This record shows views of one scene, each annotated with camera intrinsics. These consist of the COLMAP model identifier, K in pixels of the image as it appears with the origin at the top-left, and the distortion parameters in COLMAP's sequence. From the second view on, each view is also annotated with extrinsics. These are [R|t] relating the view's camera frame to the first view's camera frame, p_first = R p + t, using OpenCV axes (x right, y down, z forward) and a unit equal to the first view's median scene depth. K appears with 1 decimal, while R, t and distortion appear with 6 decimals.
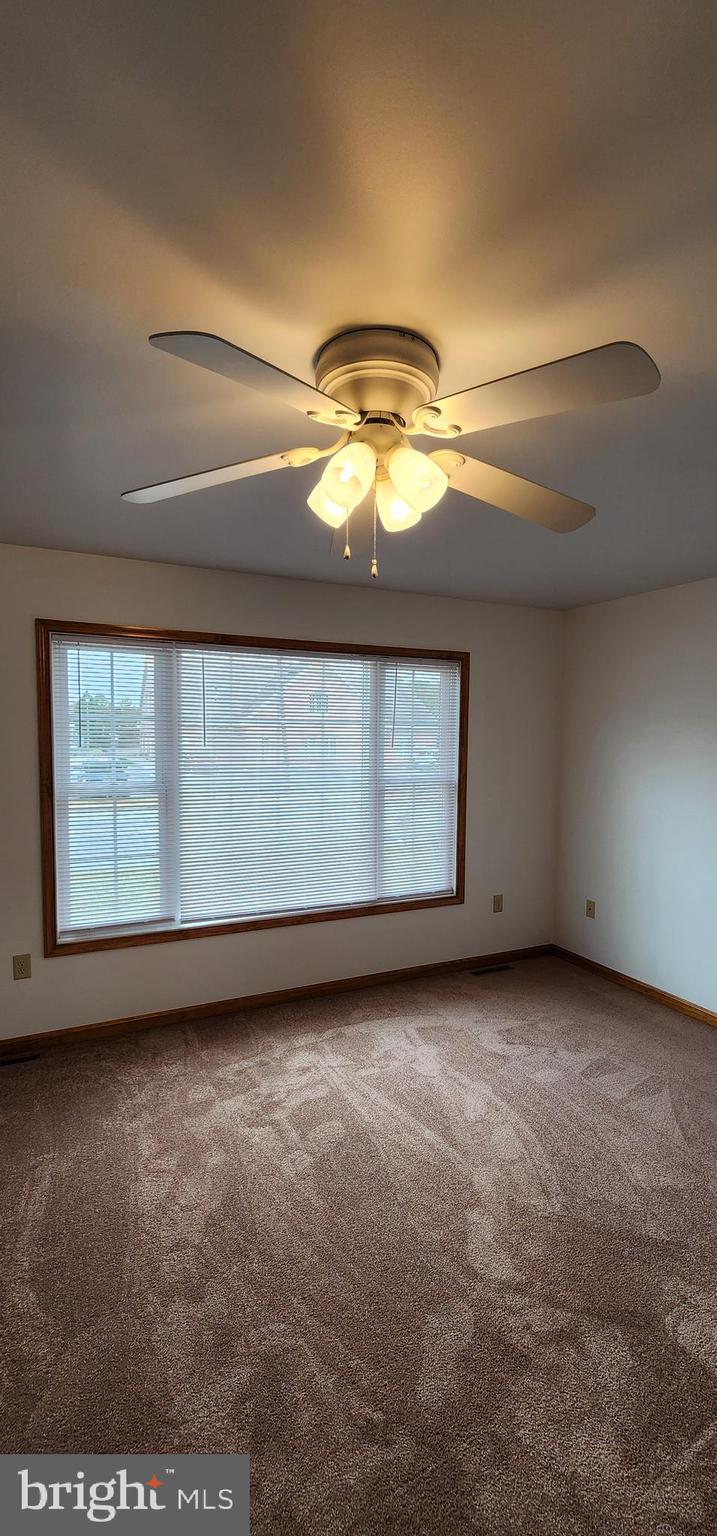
lens RADIAL K [[633.4, 0, 358.5], [0, 633.4, 768.0], [0, 0, 1]] dist [0.011673, -0.007708]
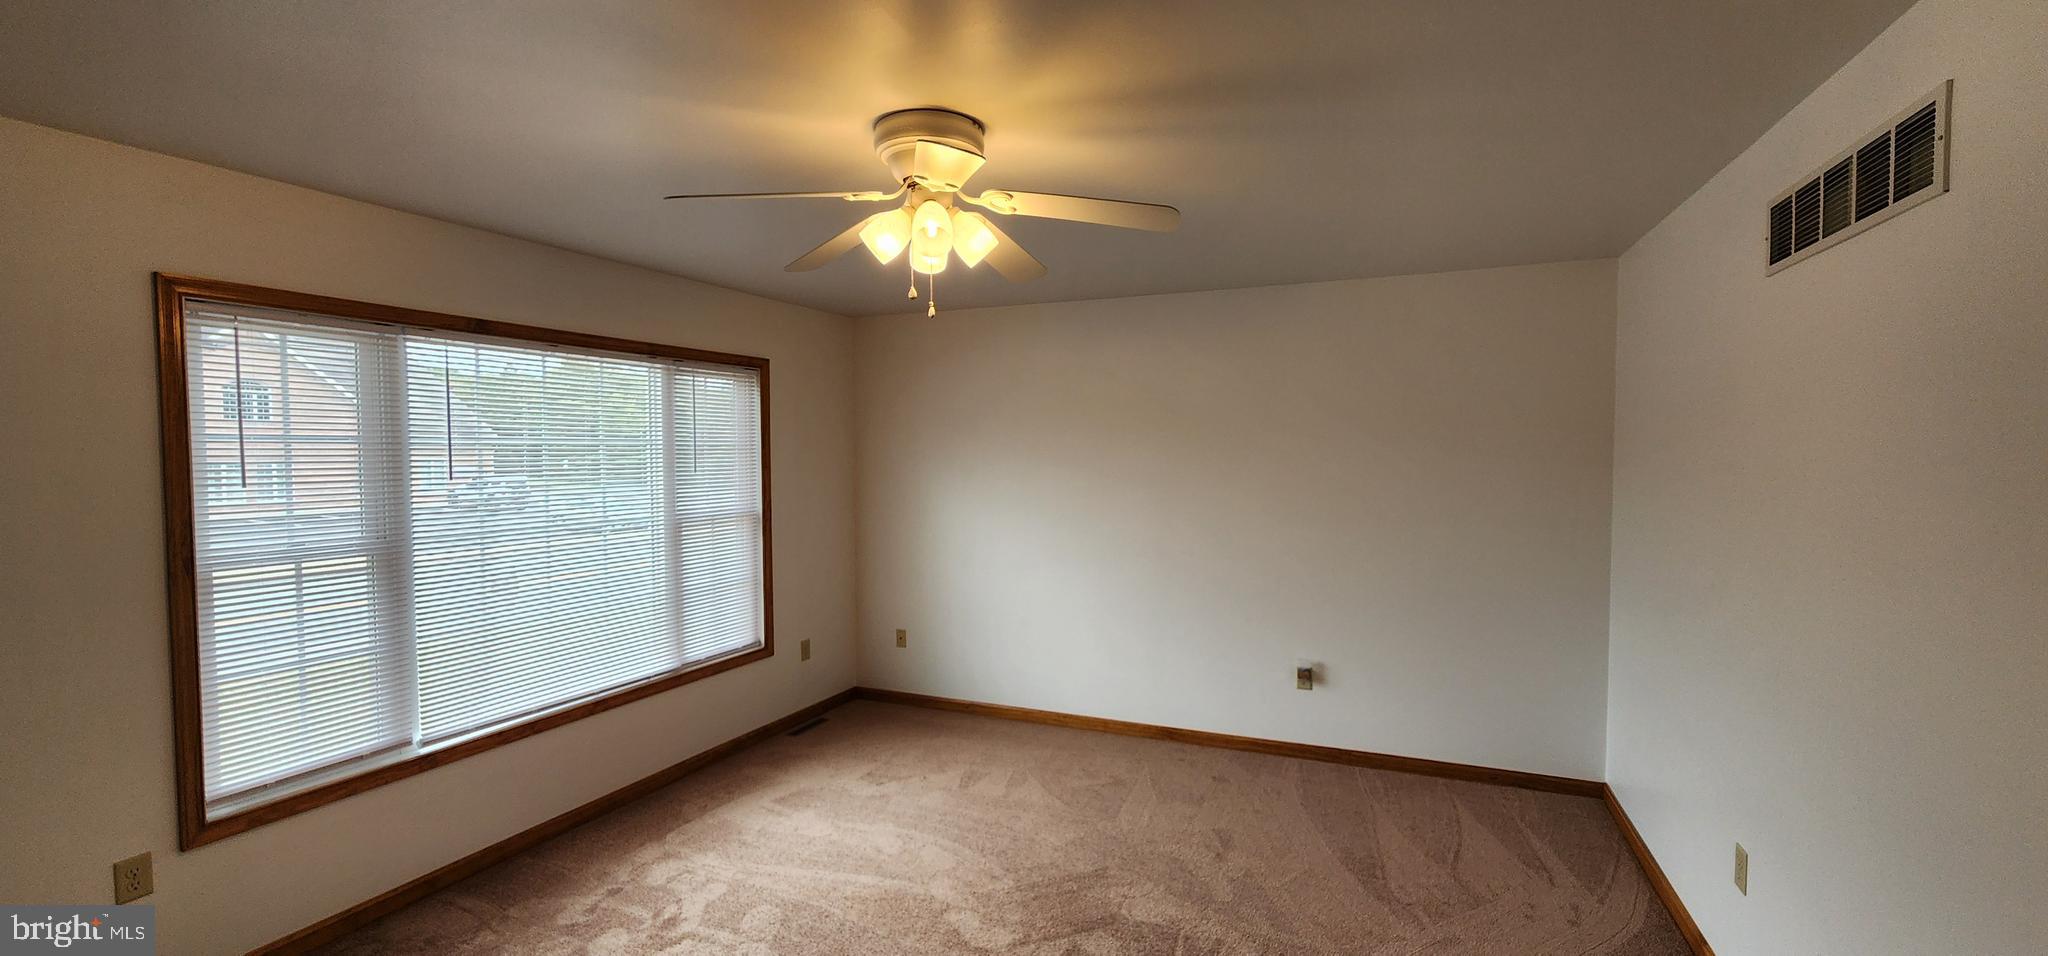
lens RADIAL K [[844.5, 0, 1024.0], [0, 844.5, 478.0], [0, 0, 1]] dist [0.011673, -0.007708]
pose [[0.758922, -0.032883, 0.650351, -0.373342], [0.044477, 0.999009, -0.001391, -0.007381], [-0.649661, 0.029981, 0.759633, -0.097135]]
